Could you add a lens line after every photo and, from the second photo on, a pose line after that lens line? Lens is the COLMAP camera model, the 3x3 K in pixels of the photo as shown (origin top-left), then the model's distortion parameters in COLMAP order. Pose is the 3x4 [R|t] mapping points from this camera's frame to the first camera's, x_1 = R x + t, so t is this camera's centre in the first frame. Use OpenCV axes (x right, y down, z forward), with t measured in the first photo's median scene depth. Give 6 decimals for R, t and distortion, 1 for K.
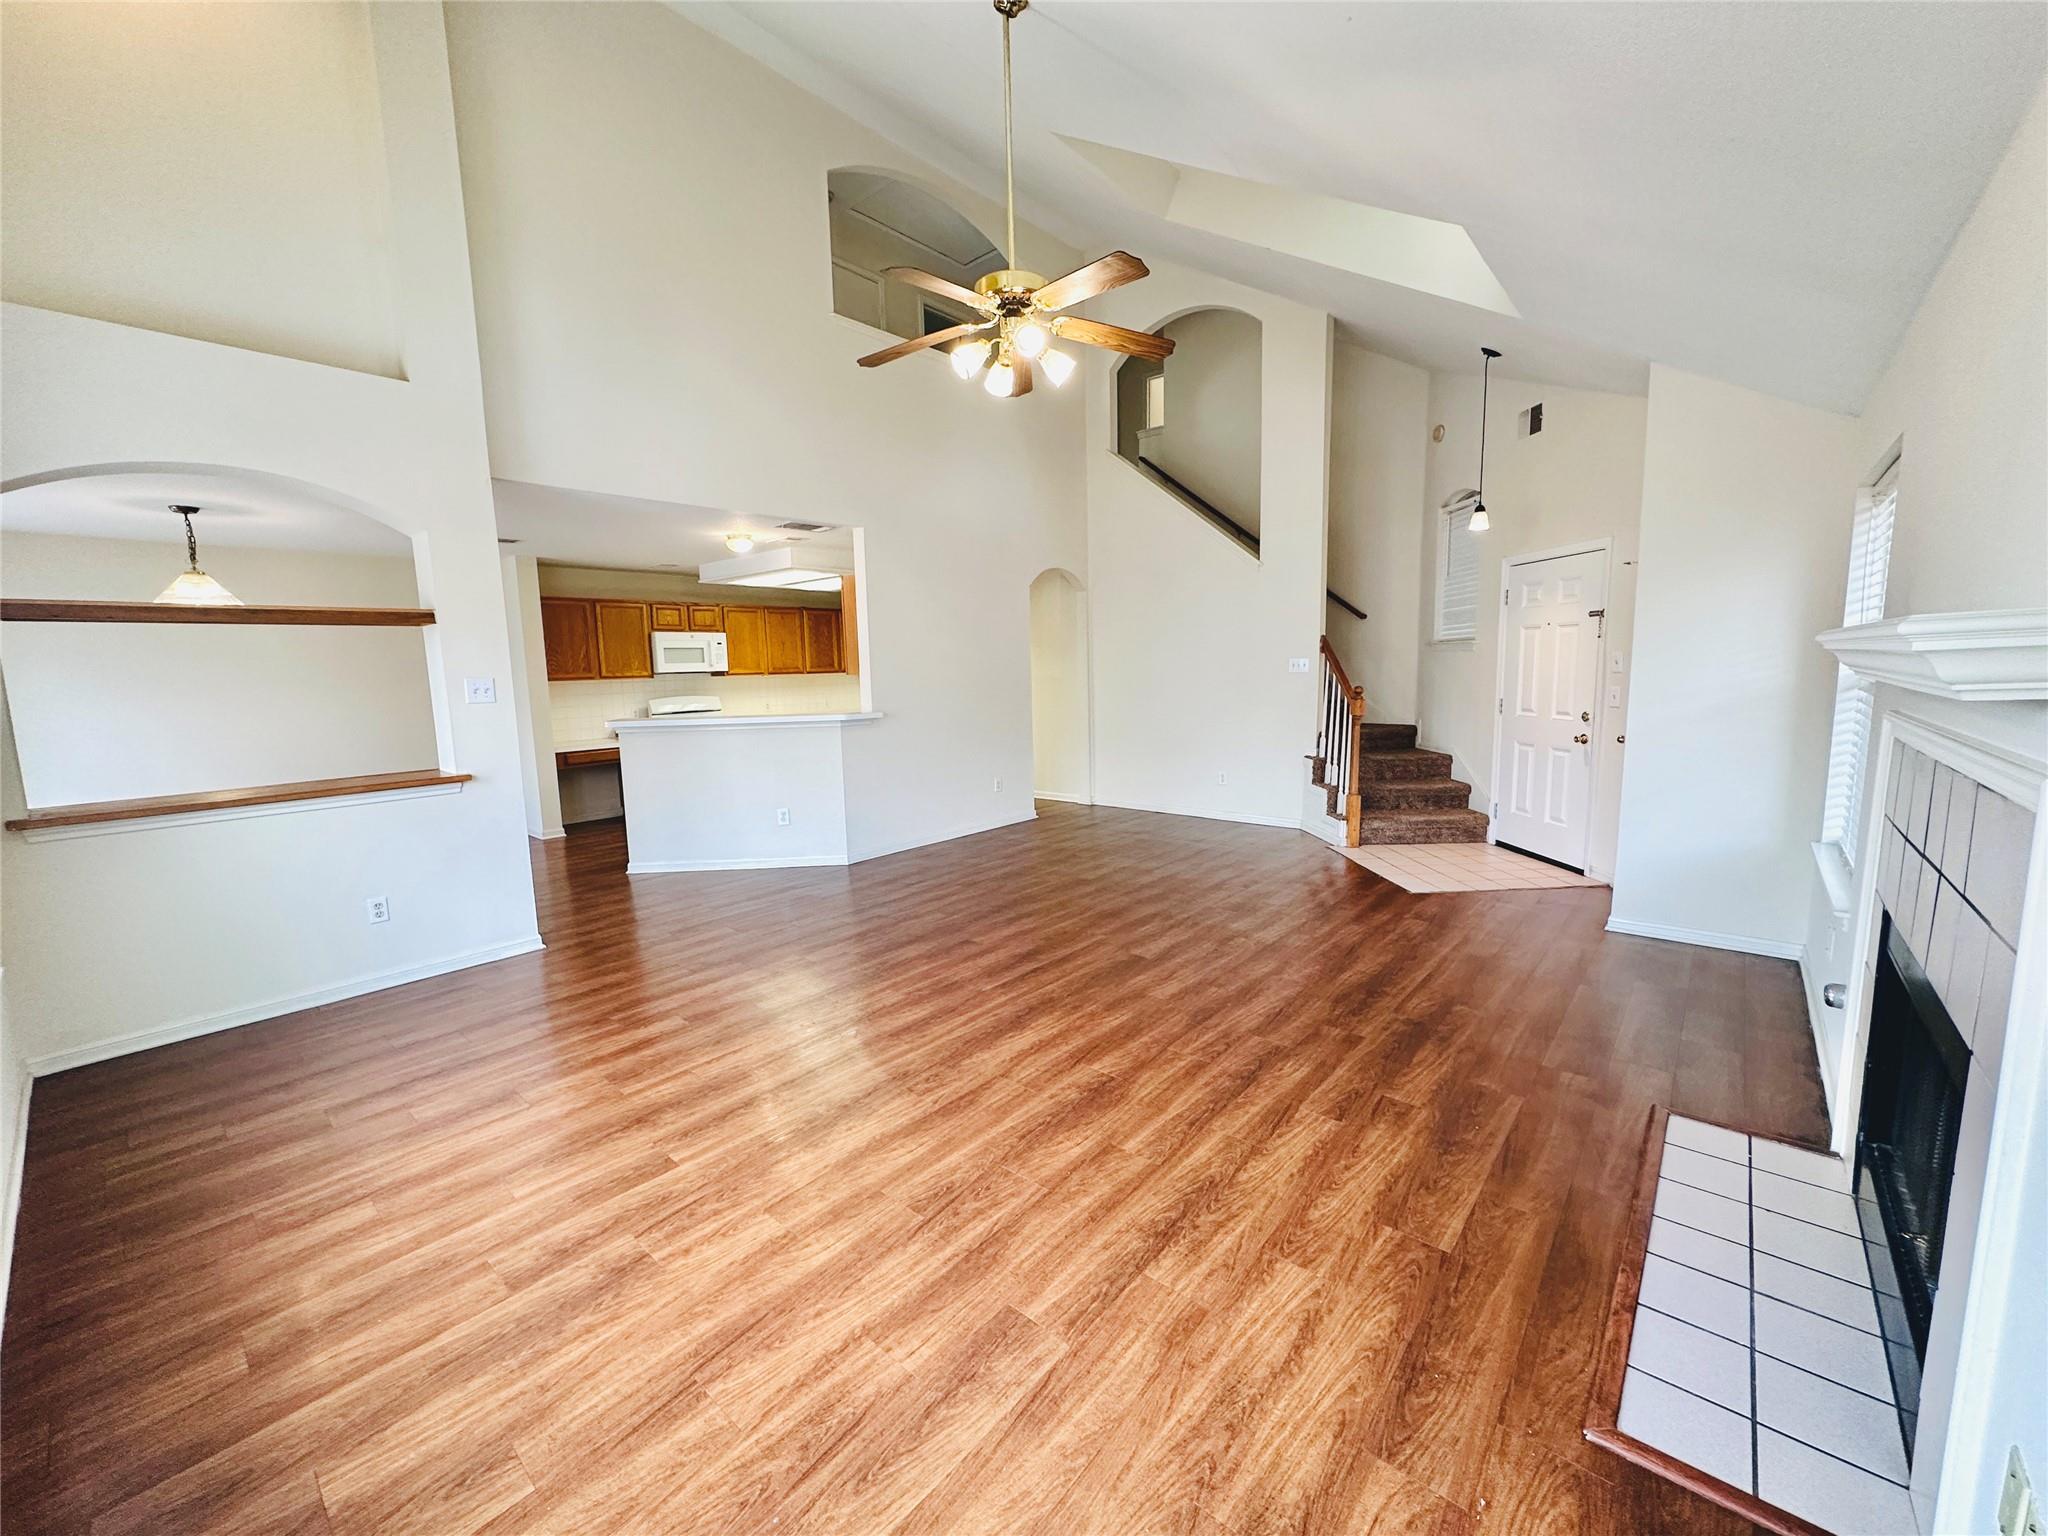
lens RADIAL K [[817.9, 0, 1022.1], [0, 817.9, 764.1], [0, 0, 1]] dist [-0.001338, -0.000155]
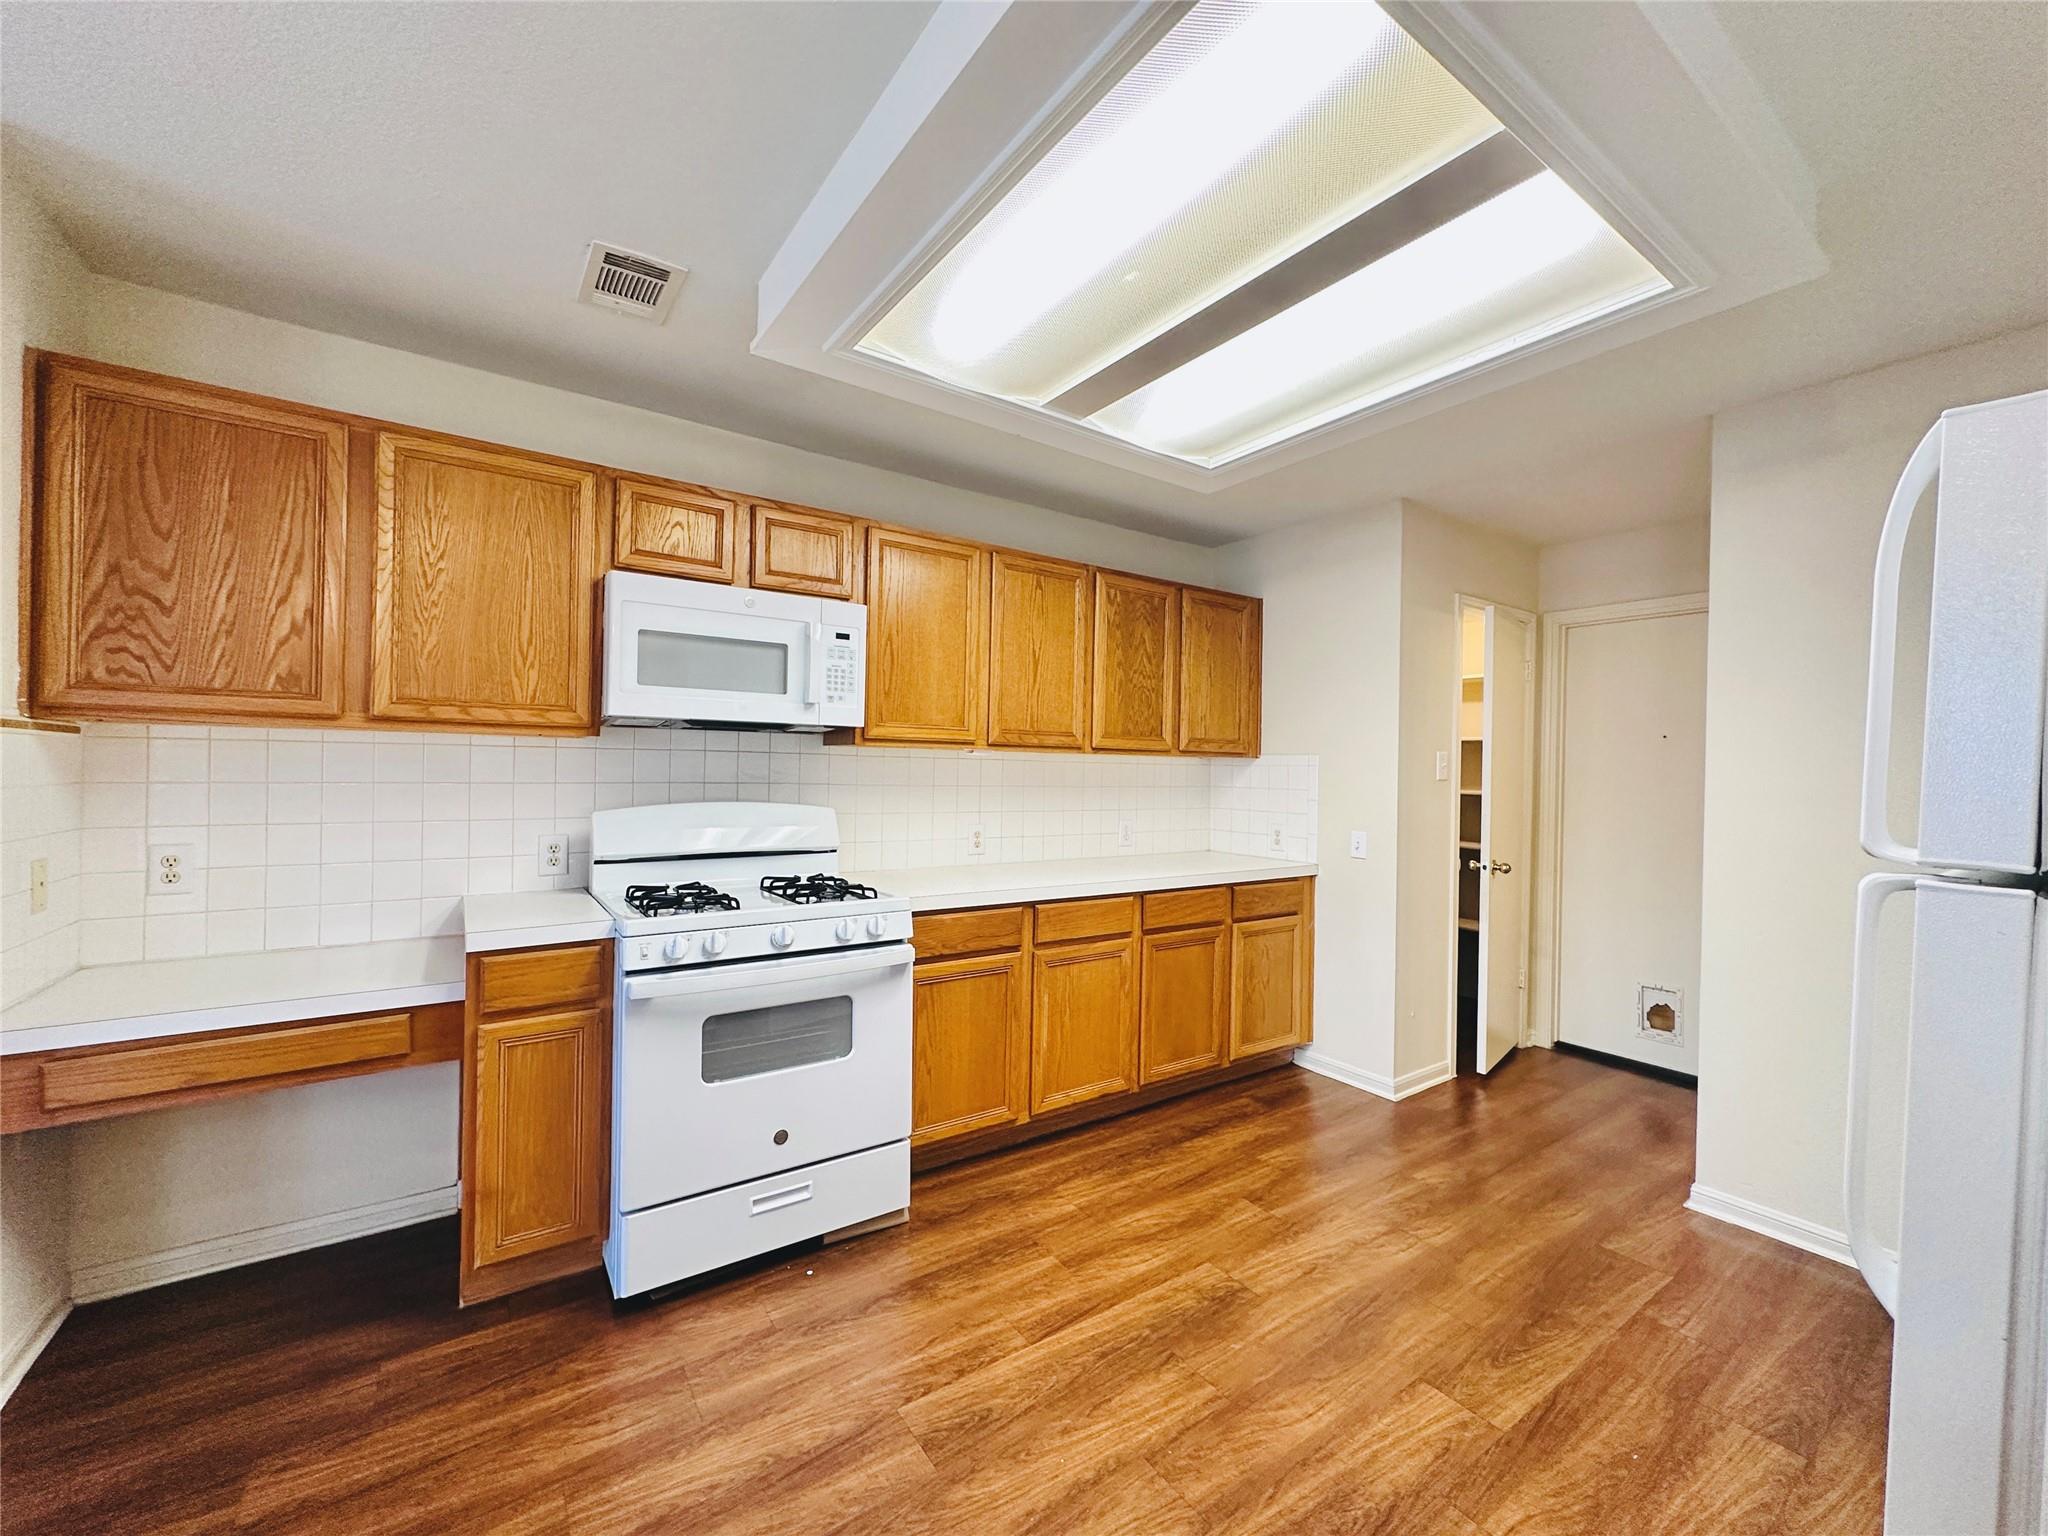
lens RADIAL K [[817.9, 0, 1022.1], [0, 817.9, 764.1], [0, 0, 1]] dist [-0.001338, -0.000155]
pose [[0.968802, 0.046303, -0.243472, -0.290786], [-0.074959, 0.991125, -0.109781, -0.091057], [0.236228, 0.124606, 0.963675, 0.923324]]
